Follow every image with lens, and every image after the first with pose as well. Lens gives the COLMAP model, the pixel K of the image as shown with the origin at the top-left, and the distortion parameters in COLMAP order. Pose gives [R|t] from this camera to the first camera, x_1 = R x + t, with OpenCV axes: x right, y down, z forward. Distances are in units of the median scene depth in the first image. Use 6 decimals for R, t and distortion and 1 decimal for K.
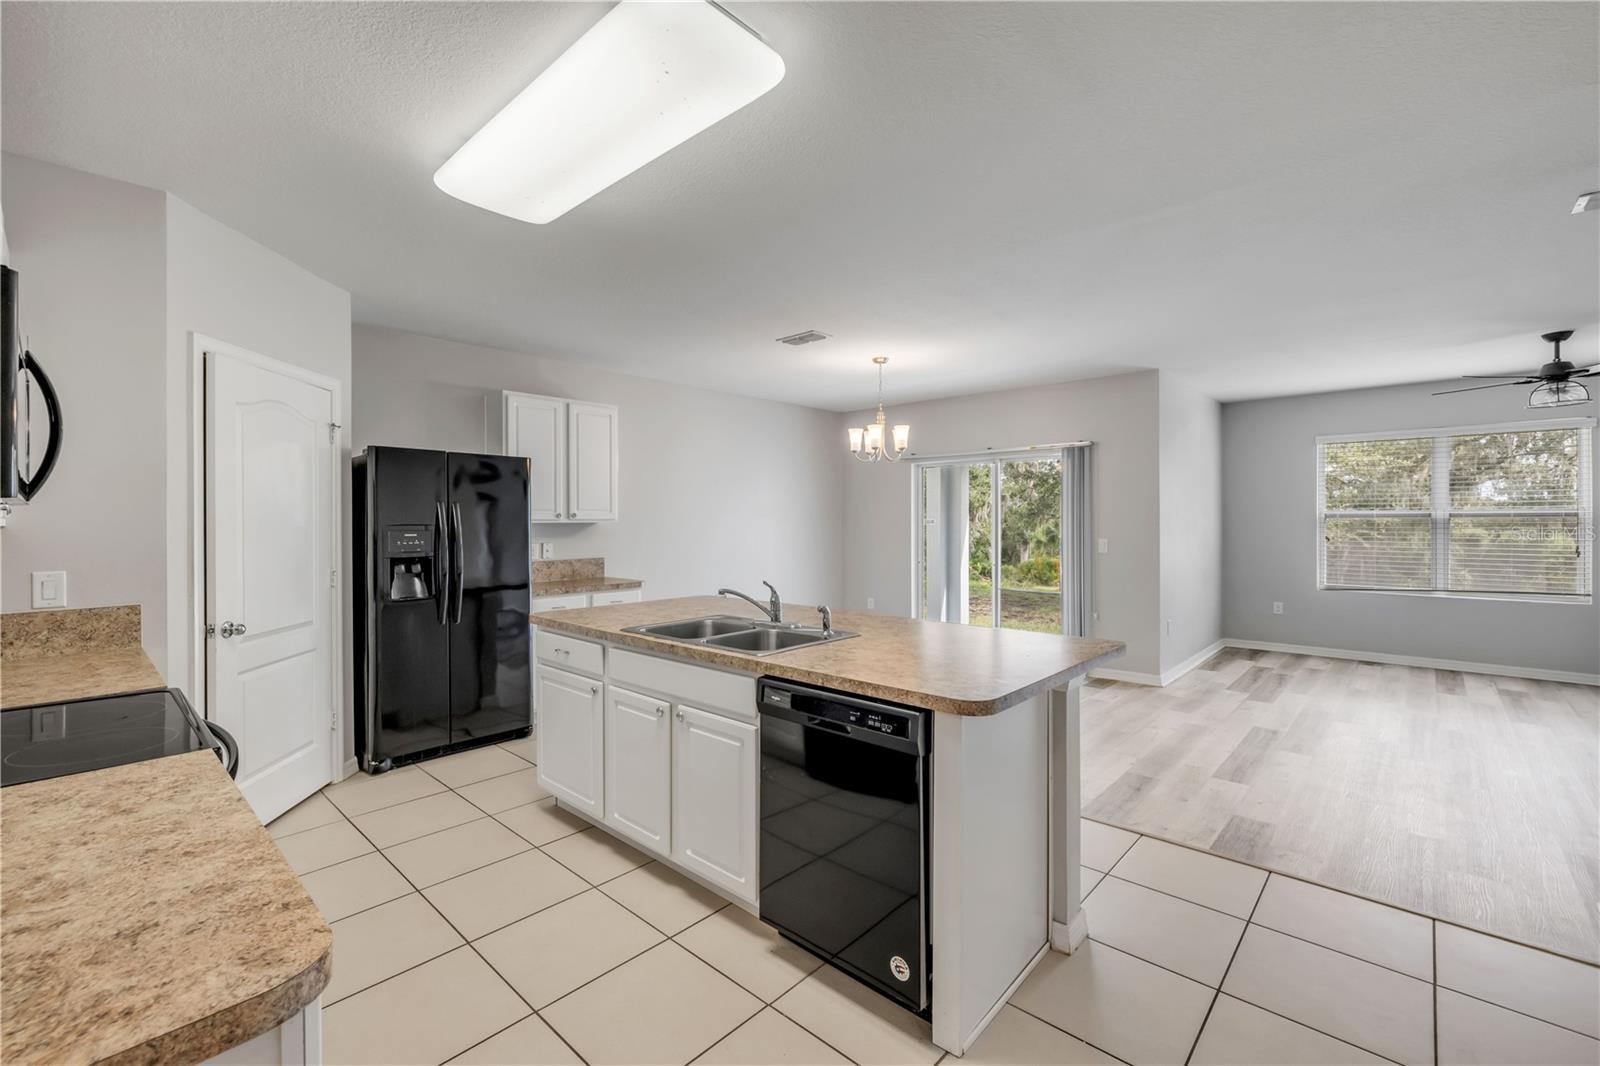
lens RADIAL K [[678.4, 0, 790.3], [0, 678.4, 524.0], [0, 0, 1]] dist [-0.001031, -0.000310]
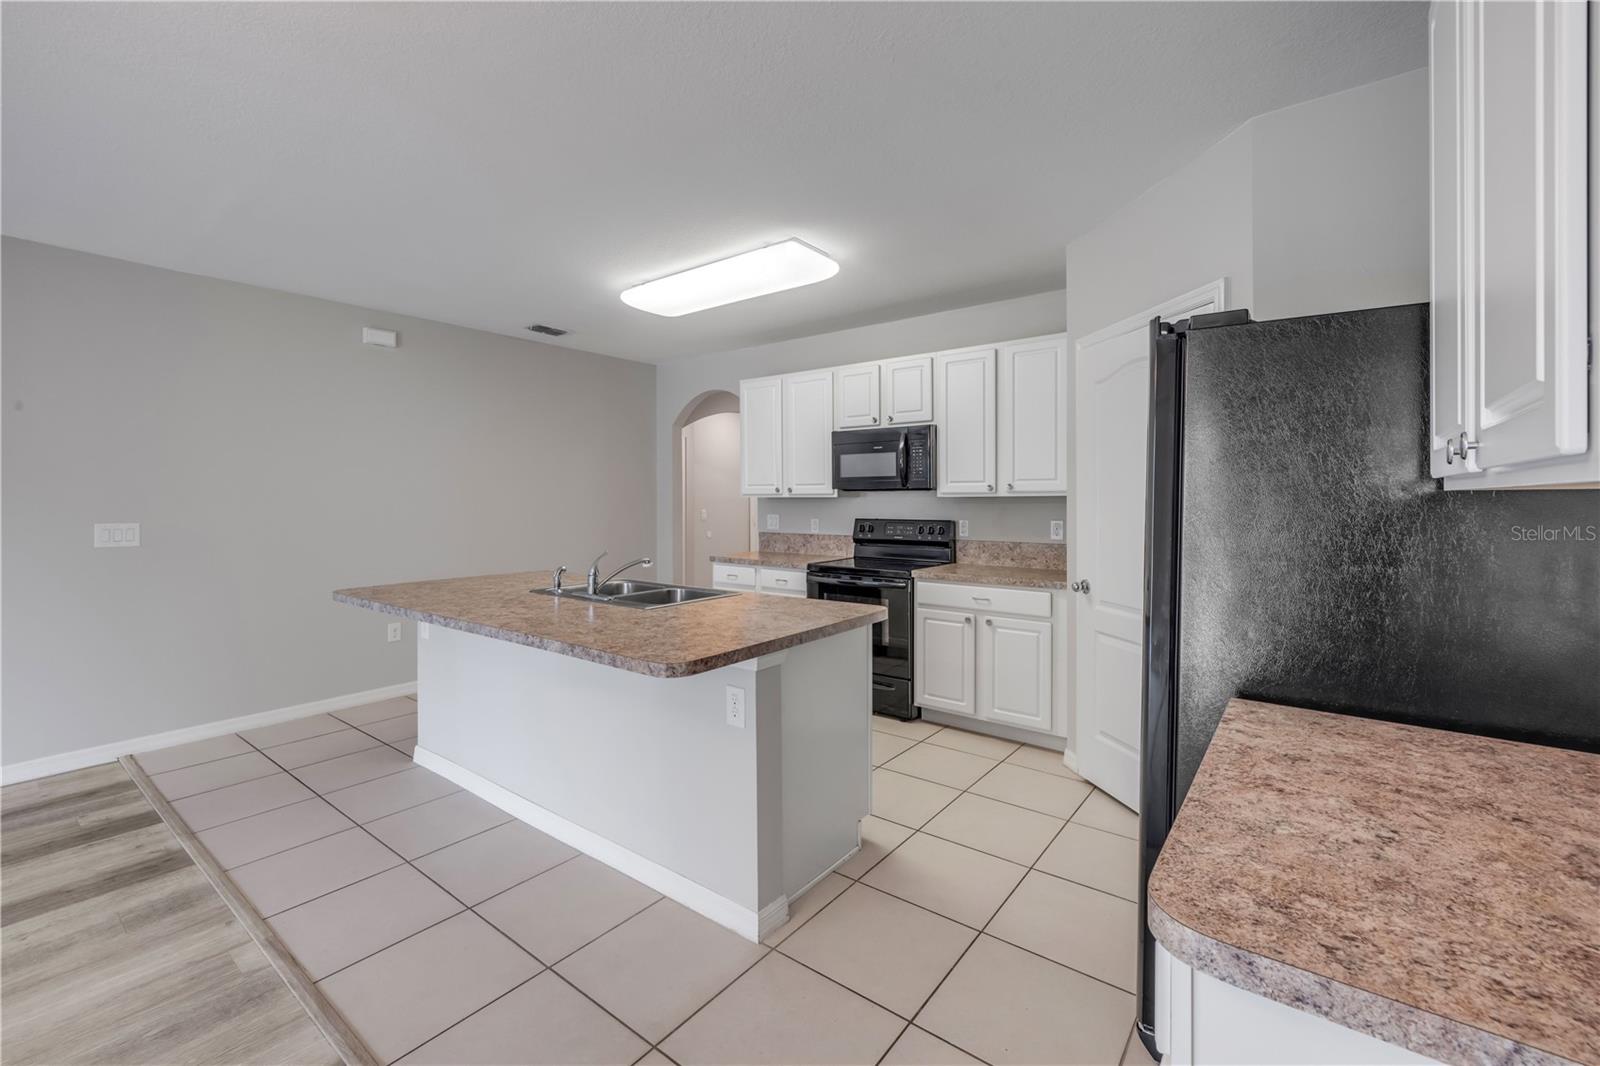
lens RADIAL K [[677.0, 0, 792.7], [0, 677.0, 506.4], [0, 0, 1]] dist [0.000437, -0.000112]
pose [[-0.996076, 0.010307, -0.087905, -0.178141], [0.008857, 0.999819, 0.016860, -0.002213], [0.088063, 0.016015, -0.995986, 1.554370]]
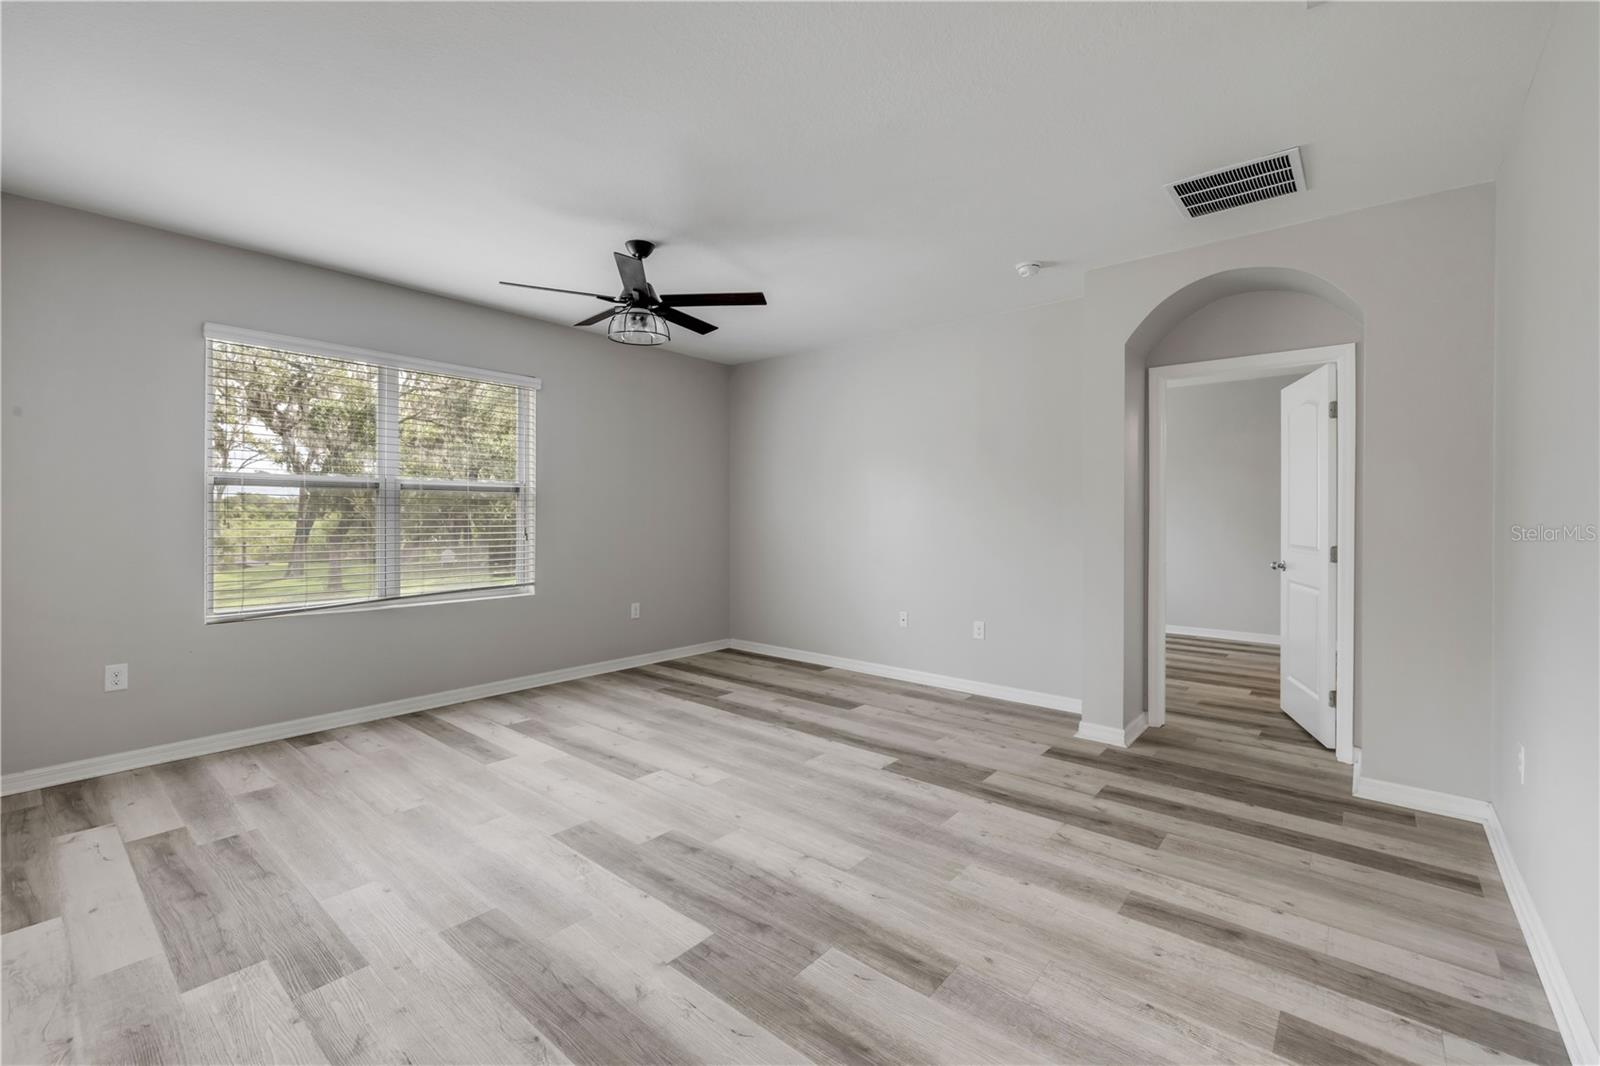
lens RADIAL K [[677.0, 0, 792.7], [0, 677.0, 506.4], [0, 0, 1]] dist [0.000437, -0.000112]
pose [[-0.048761, 0.012166, 0.998736, 0.444023], [-0.002888, 0.999920, -0.012321, 0.023860], [-0.998806, -0.003485, -0.048722, 1.051936]]
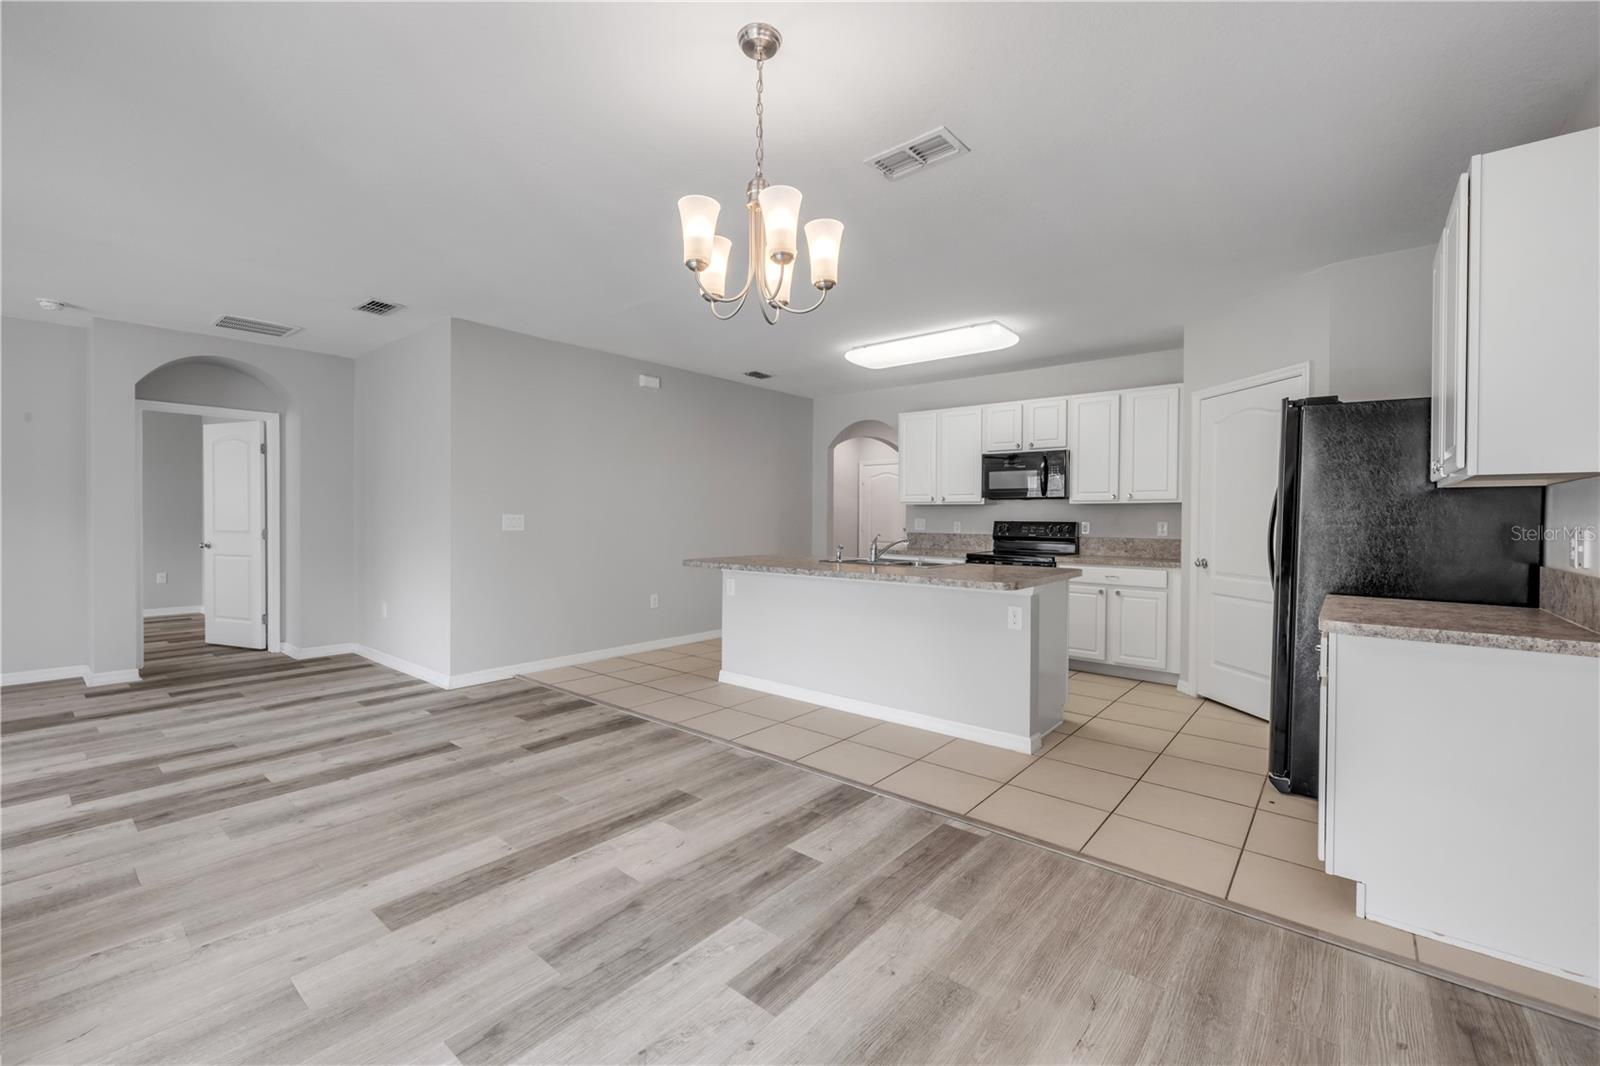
lens RADIAL K [[668.0, 0, 795.9], [0, 668.0, 525.9], [0, 0, 1]] dist [0.000806, 0.000196]
pose [[-0.998388, -0.000363, -0.056762, 0.182323], [-0.001387, 0.999837, 0.018004, 0.026832], [0.056747, 0.018054, -0.998225, 1.911269]]
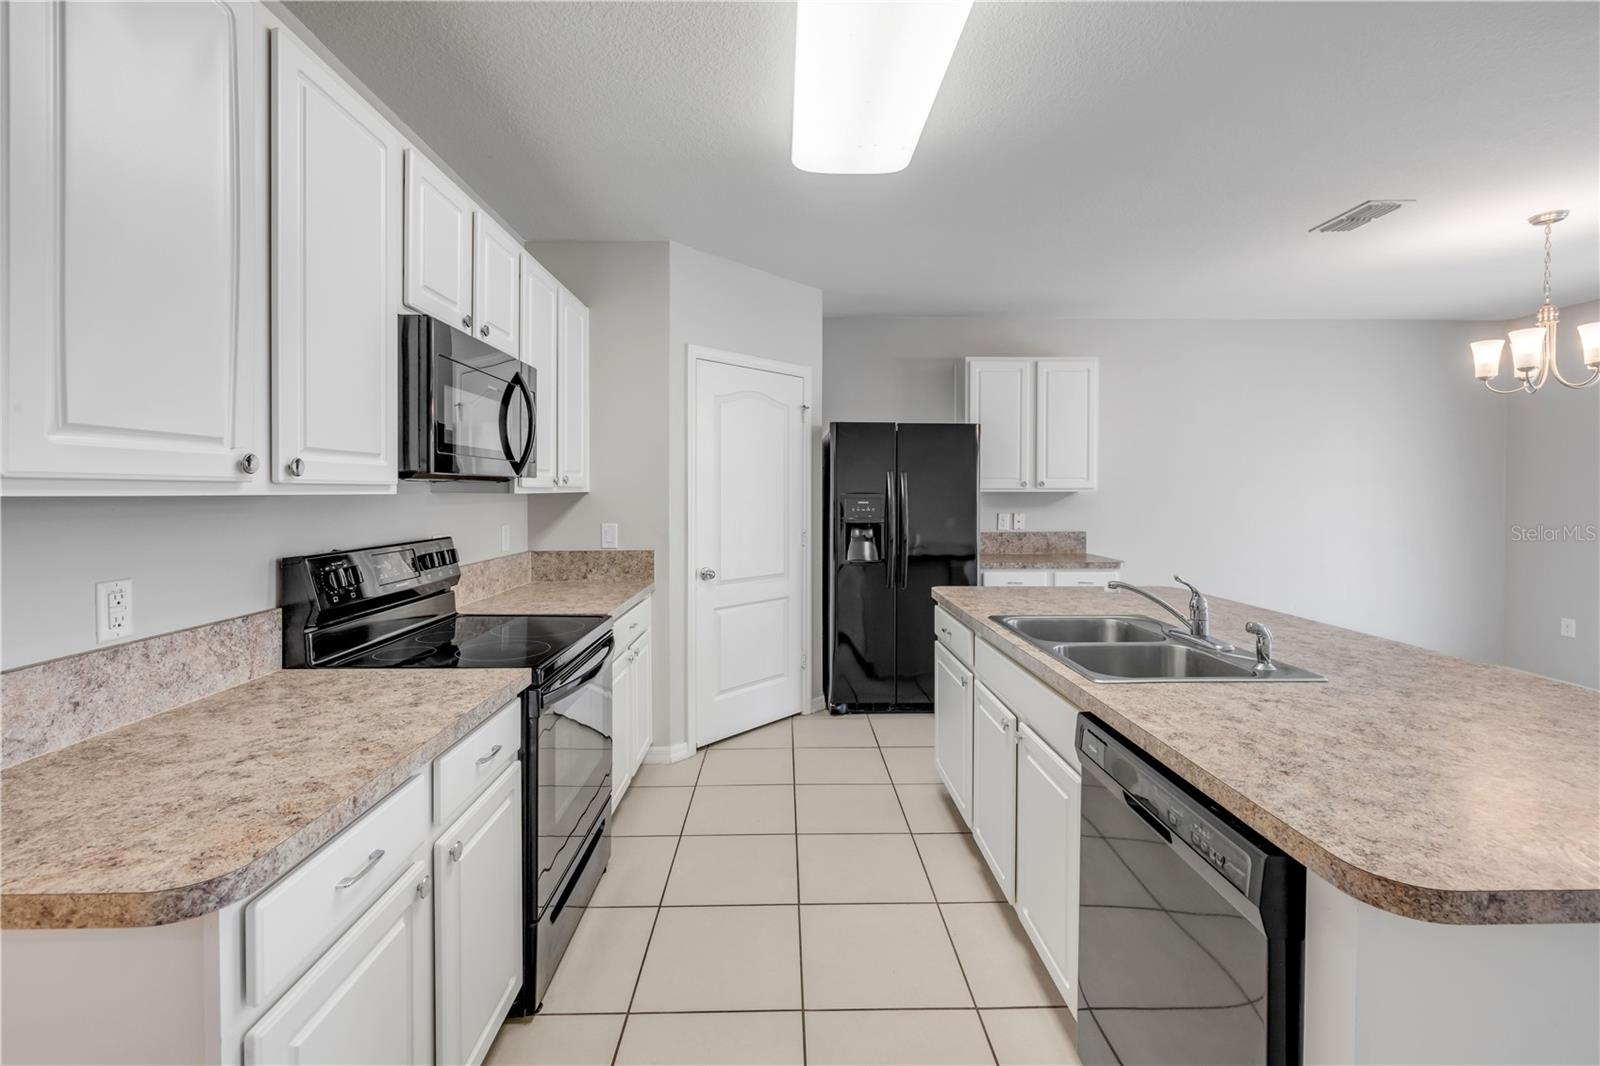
lens RADIAL K [[677.6, 0, 798.8], [0, 677.6, 498.7], [0, 0, 1]] dist [0.001445, -0.000852]
pose [[0.696851, 0.012071, -0.717115, 0.145353], [-0.005820, 0.999921, 0.011176, -0.001087], [0.717193, -0.003615, 0.696866, 0.172803]]
